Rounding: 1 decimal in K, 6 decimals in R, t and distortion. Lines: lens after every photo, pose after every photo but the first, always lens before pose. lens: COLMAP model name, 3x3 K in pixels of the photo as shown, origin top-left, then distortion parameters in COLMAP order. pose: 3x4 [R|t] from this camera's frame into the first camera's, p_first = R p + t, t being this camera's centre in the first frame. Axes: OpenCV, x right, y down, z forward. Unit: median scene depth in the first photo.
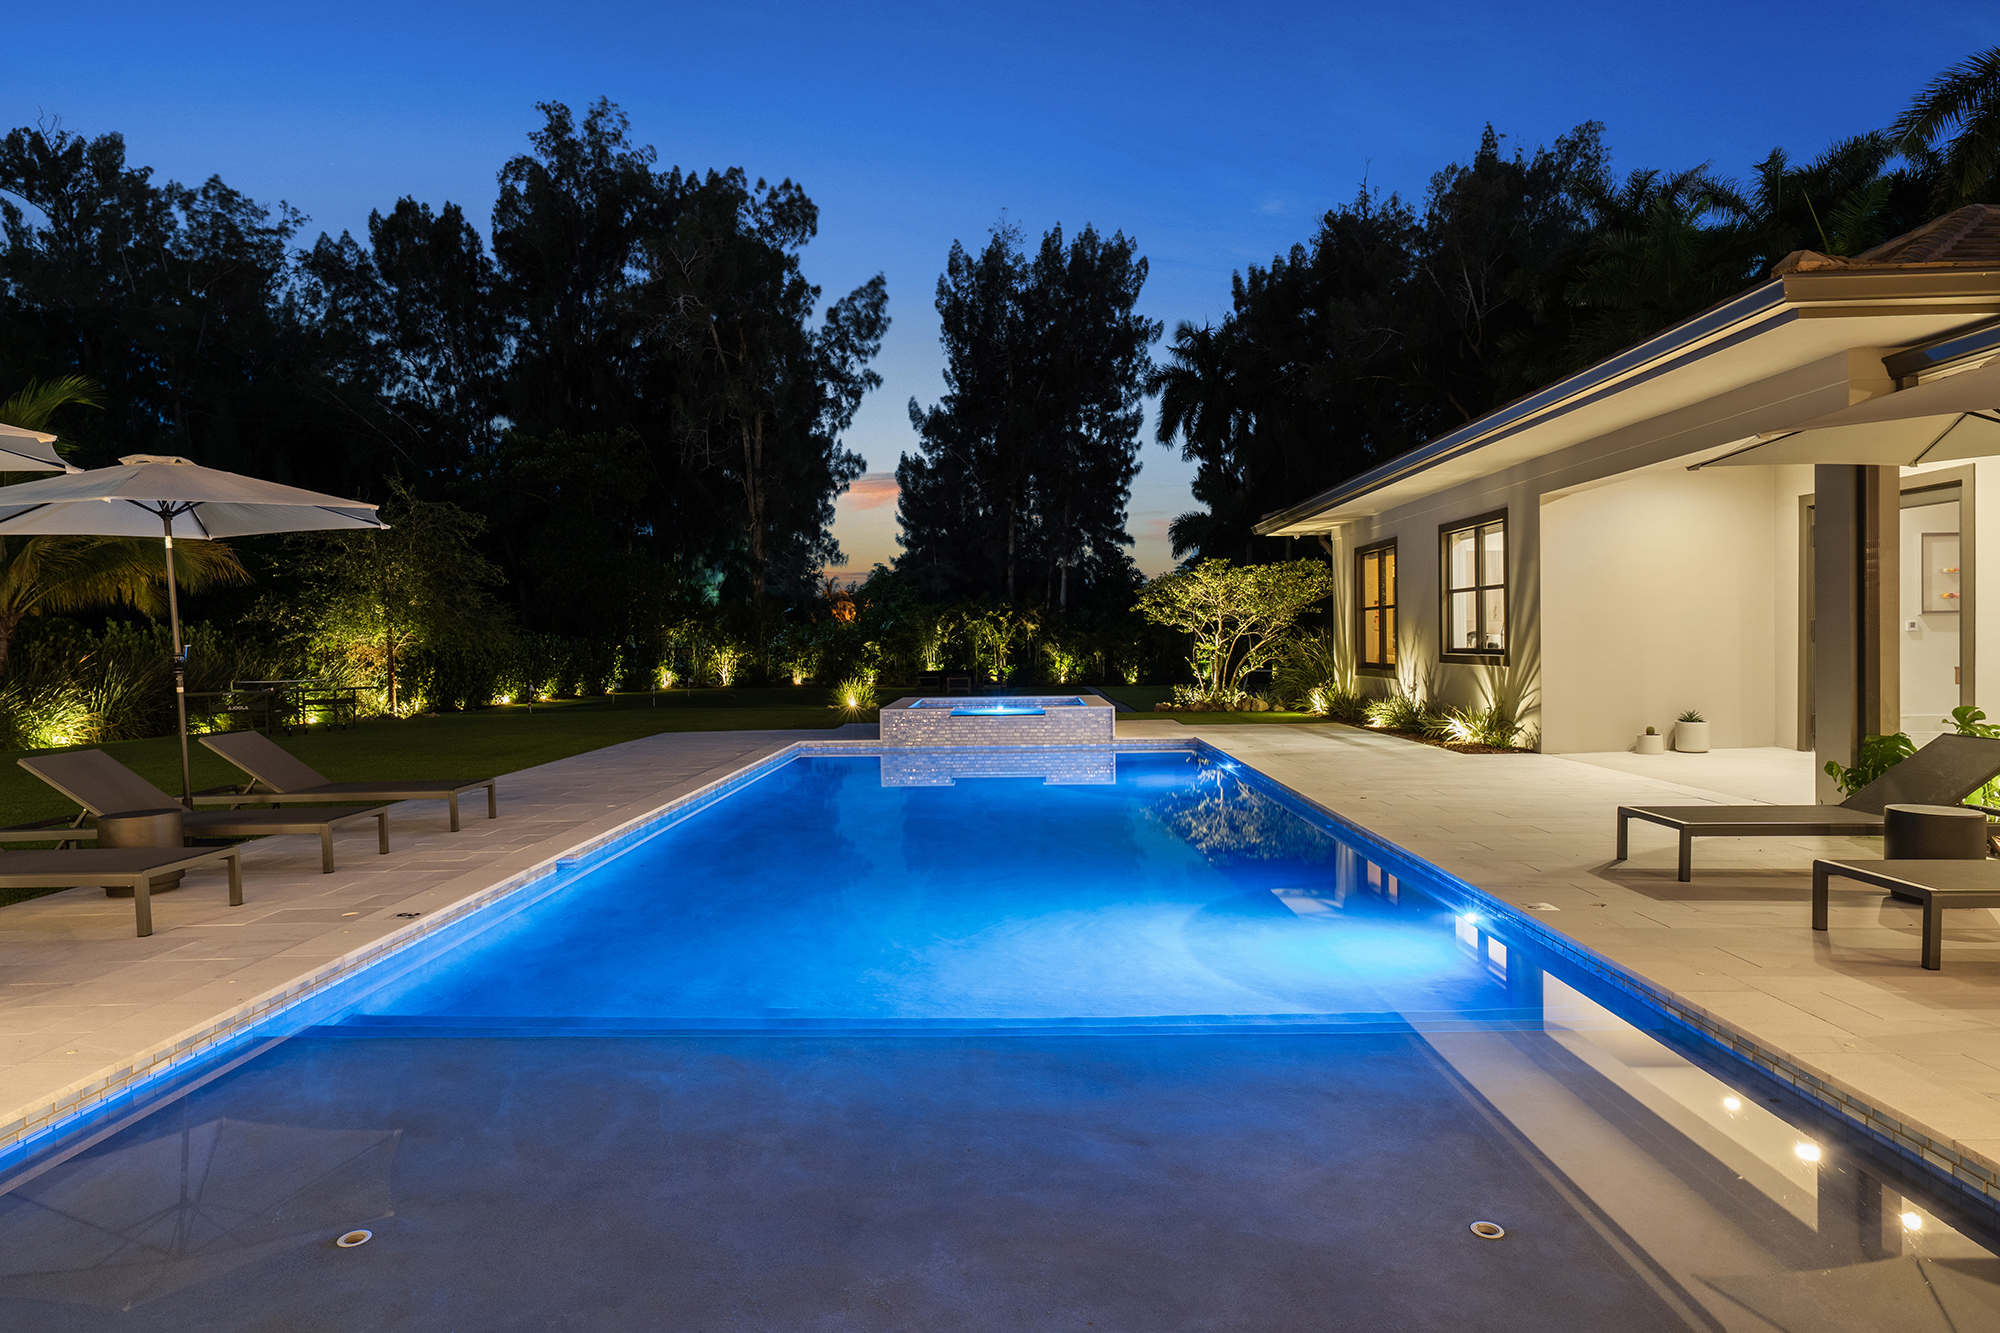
lens RADIAL K [[1163.0, 0, 1002.3], [0, 1163.0, 672.2], [0, 0, 1]] dist [-0.001113, -0.001573]
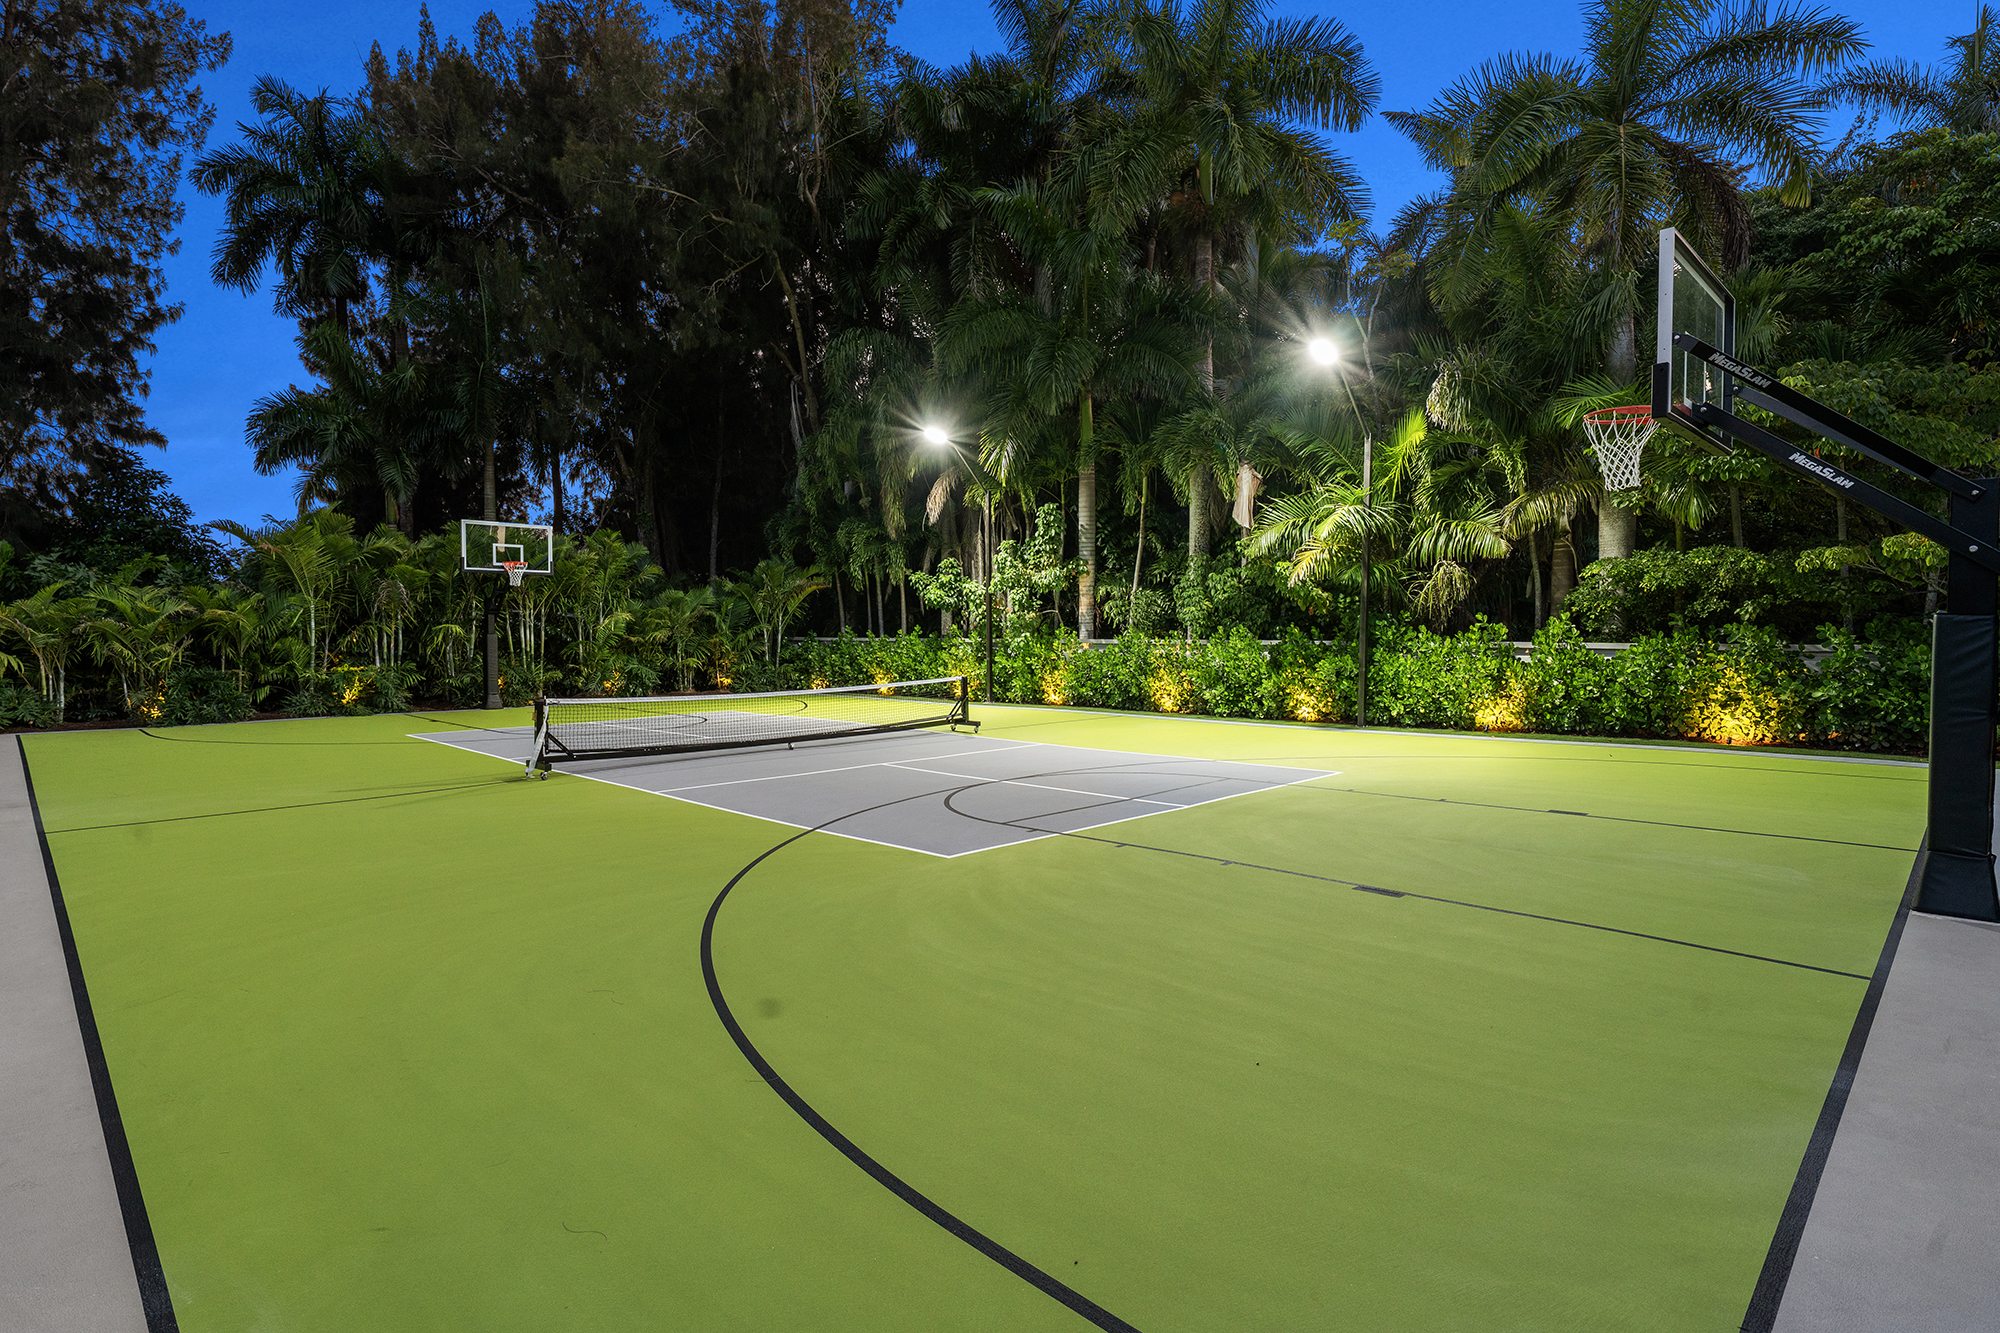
lens RADIAL K [[1025.0, 0, 1001.4], [0, 1025.0, 663.2], [0, 0, 1]] dist [0.003431, 0.000924]
pose [[0.711142, -0.001251, 0.703047, 0.053472], [0.011845, 0.999878, -0.010202, -0.001555], [-0.702949, 0.015583, 0.711070, 0.390744]]
